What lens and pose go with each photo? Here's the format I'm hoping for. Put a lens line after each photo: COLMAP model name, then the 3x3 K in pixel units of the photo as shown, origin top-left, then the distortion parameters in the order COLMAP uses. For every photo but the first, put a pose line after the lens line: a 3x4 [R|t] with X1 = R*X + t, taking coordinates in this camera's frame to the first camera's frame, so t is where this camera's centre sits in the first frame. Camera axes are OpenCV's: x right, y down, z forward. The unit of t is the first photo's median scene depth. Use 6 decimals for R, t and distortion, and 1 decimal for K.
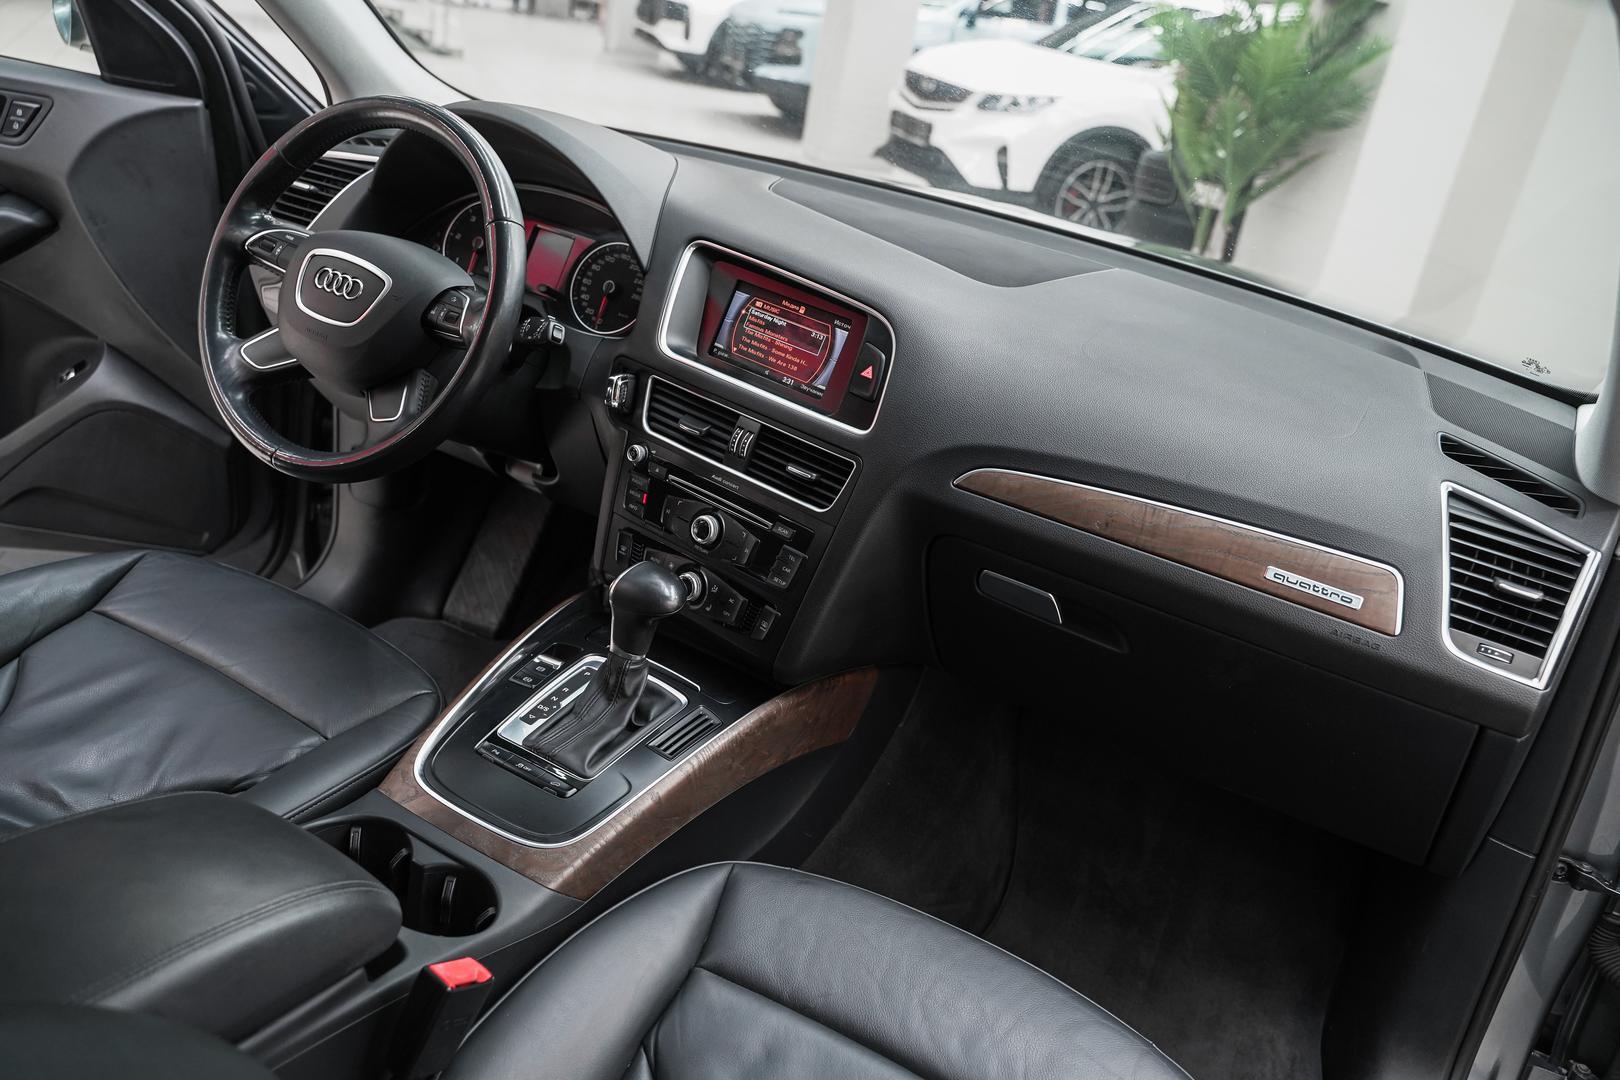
lens RADIAL K [[1300.7, 0, 807.6], [0, 1300.7, 537.0], [0, 0, 1]] dist [-0.015358, 0.004808]
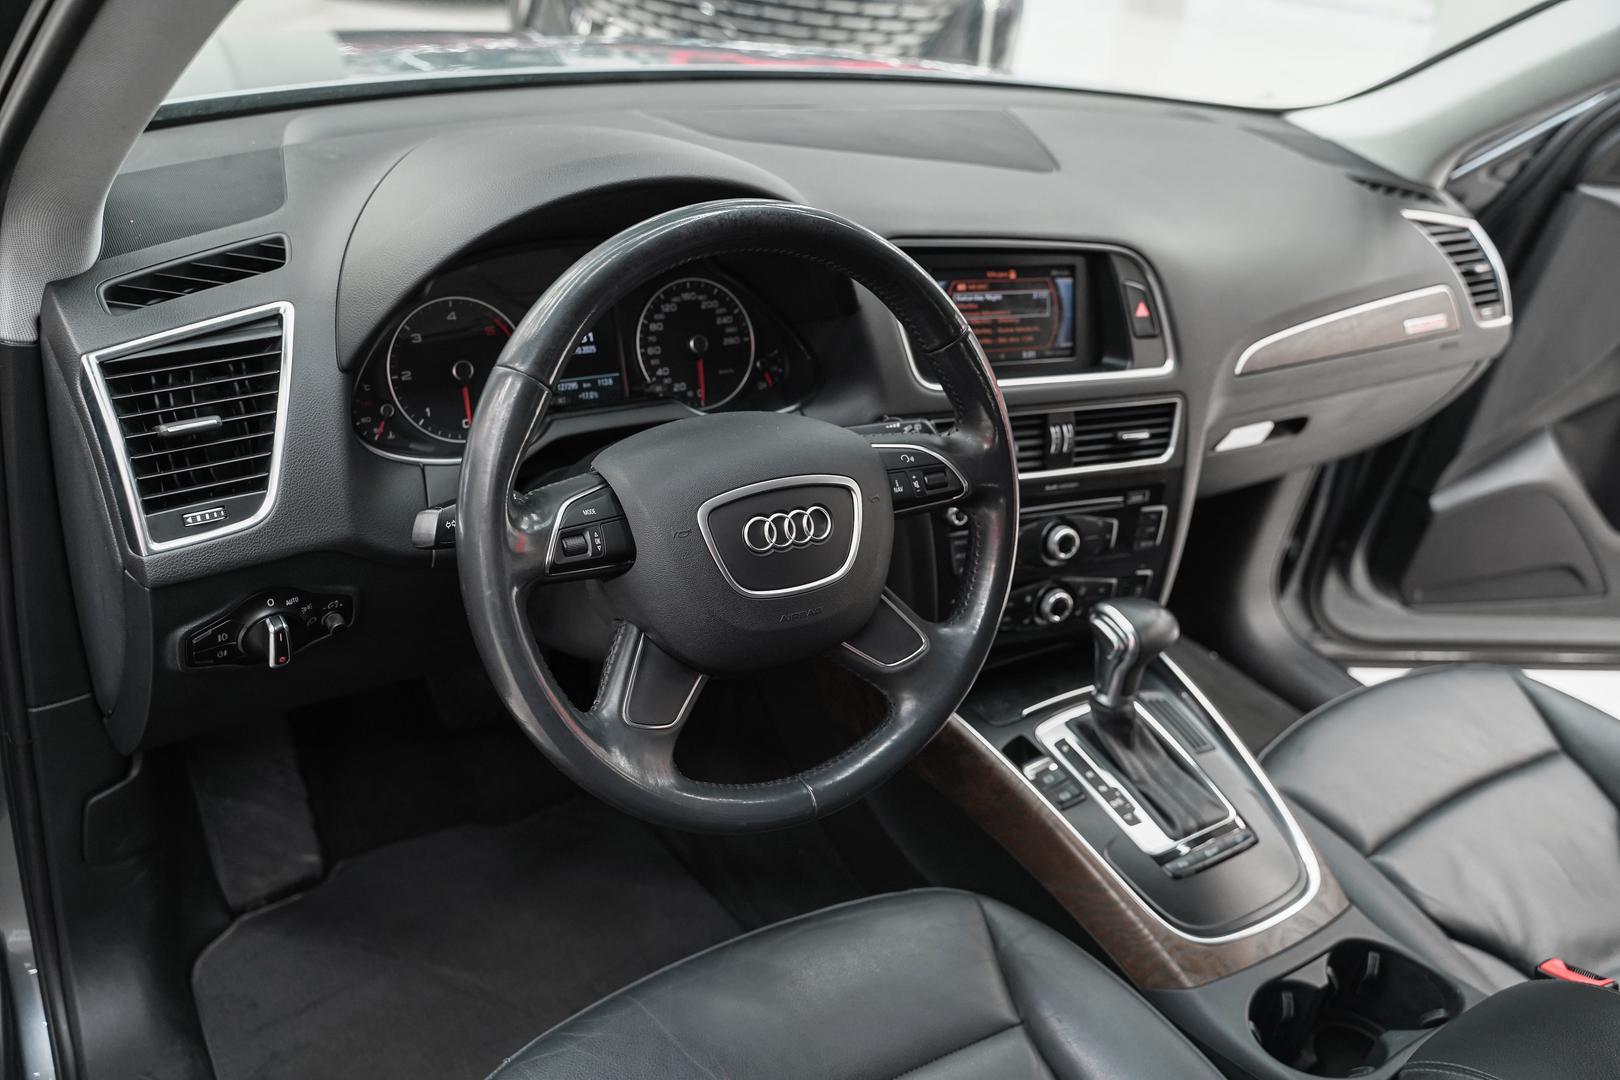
lens RADIAL K [[1291.9, 0, 810.0], [0, 1291.9, 540.0], [0, 0, 1]] dist [-0.014125, 0.012925]
pose [[0.467820, -0.538803, 0.700597, -0.766176], [0.315632, 0.842266, 0.436994, -0.442159], [-0.825543, 0.016696, 0.564093, 0.615745]]
